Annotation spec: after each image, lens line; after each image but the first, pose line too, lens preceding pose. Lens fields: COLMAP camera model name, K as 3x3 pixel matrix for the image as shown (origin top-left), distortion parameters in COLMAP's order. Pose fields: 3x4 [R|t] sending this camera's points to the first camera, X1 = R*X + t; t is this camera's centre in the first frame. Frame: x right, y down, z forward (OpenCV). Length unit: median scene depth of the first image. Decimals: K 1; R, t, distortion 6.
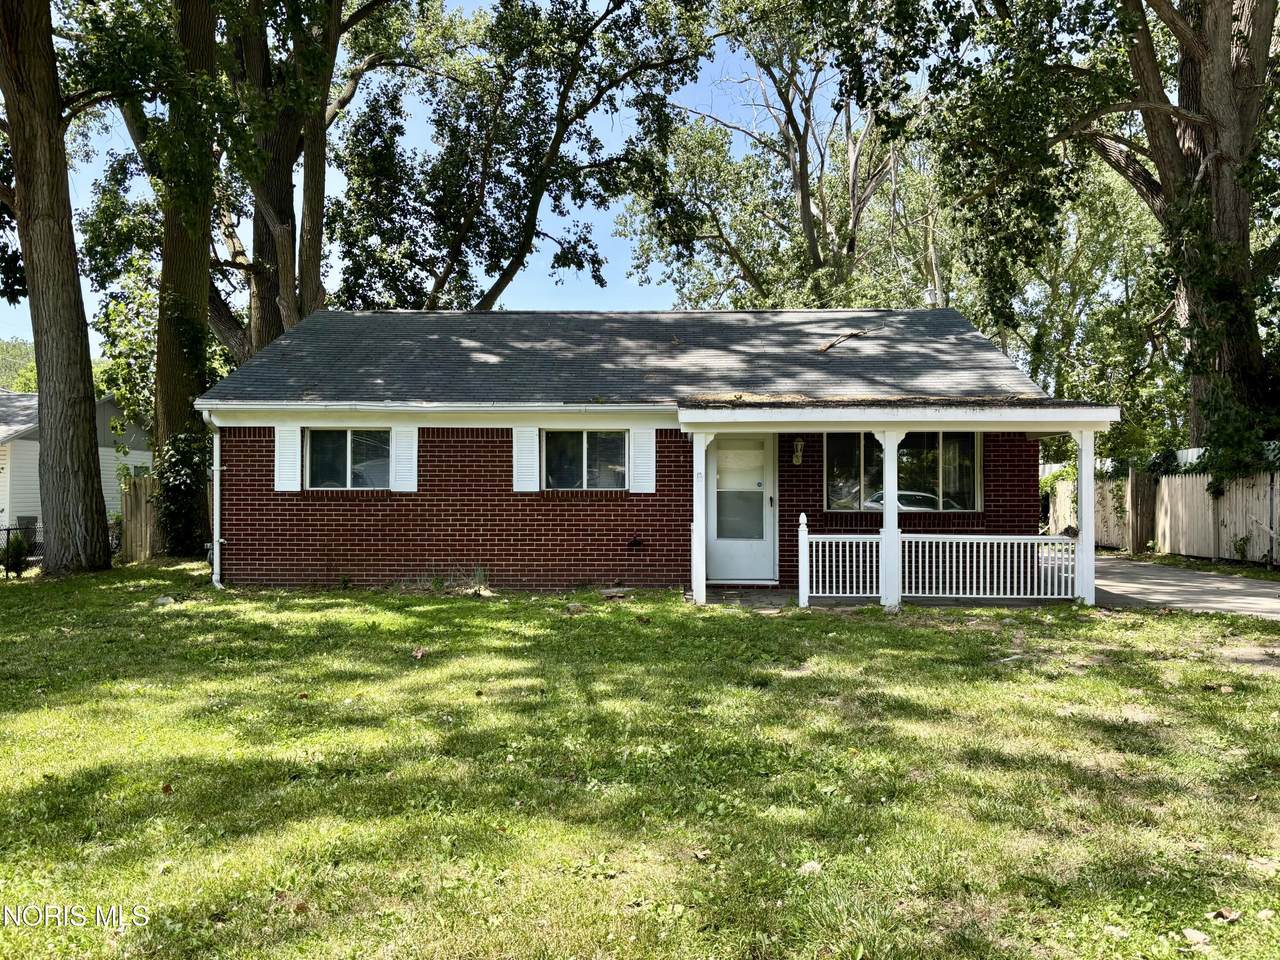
lens RADIAL K [[975.7, 0, 640.0], [0, 975.7, 480.0], [0, 0, 1]] dist [0.005590, -0.002773]
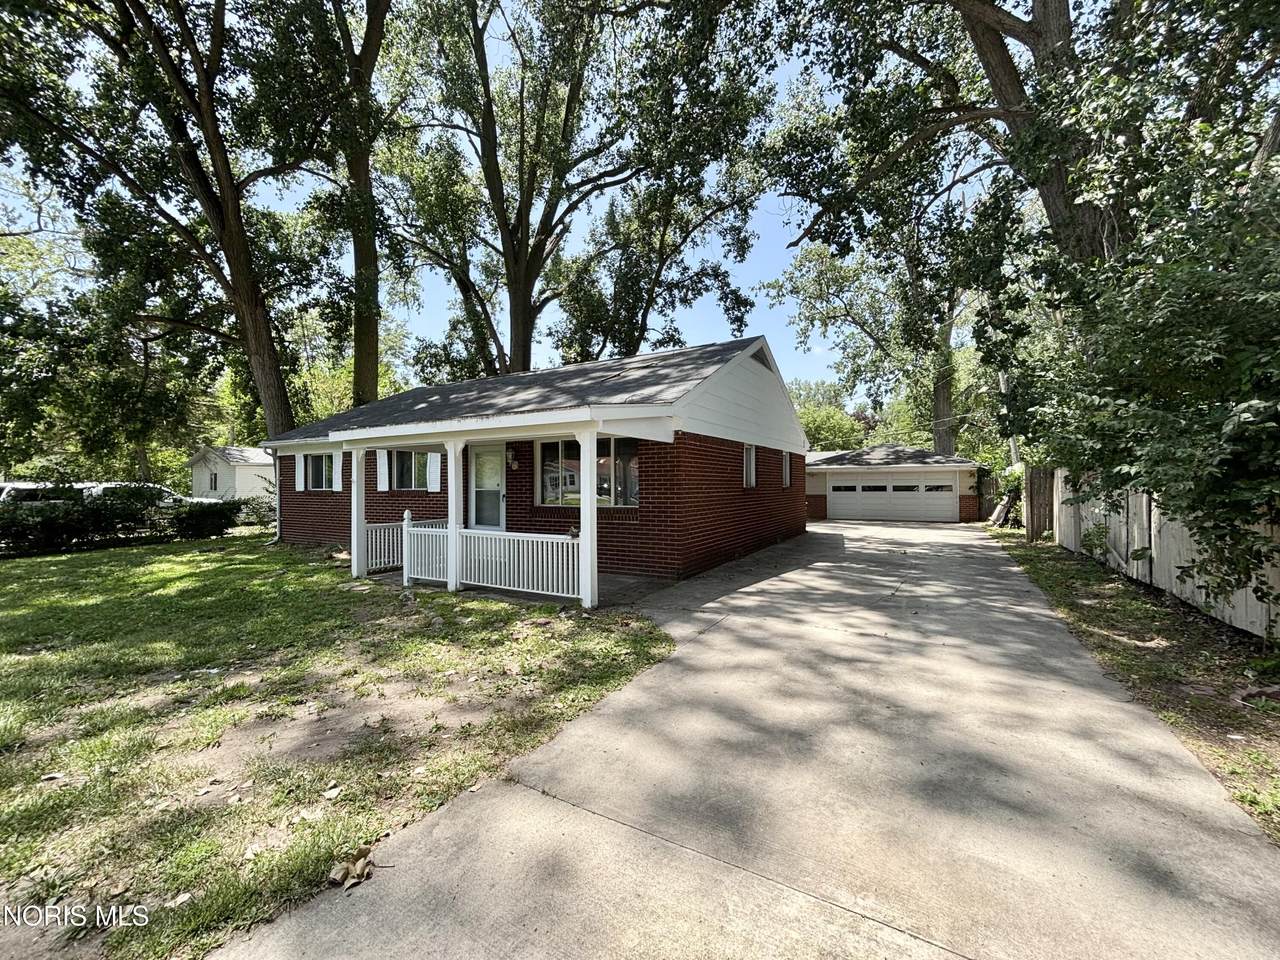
lens RADIAL K [[508.2, 0, 639.6], [0, 508.2, 491.2], [0, 0, 1]] dist [0.000155, -0.000078]
pose [[0.872144, -0.014266, -0.489041, 0.617481], [0.028202, 0.999379, 0.021142, -0.005859], [0.488435, -0.032231, 0.872005, 0.516287]]
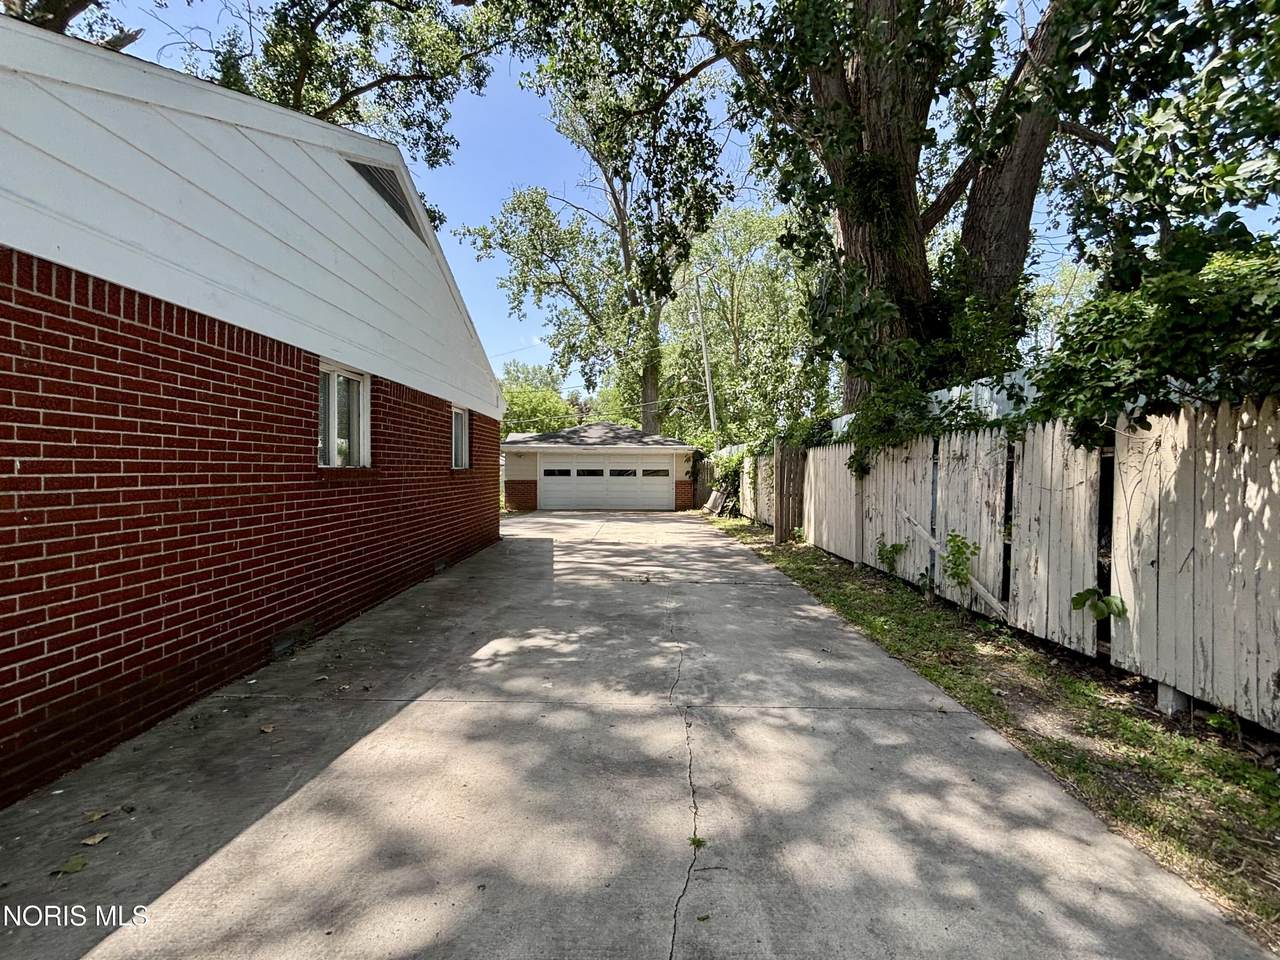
lens RADIAL K [[508.2, 0, 639.6], [0, 508.2, 491.2], [0, 0, 1]] dist [0.000155, -0.000078]
pose [[0.999590, -0.009262, 0.027083, 0.576629], [0.007564, 0.998039, 0.062137, 0.005196], [-0.027606, -0.061907, 0.997700, 0.876473]]
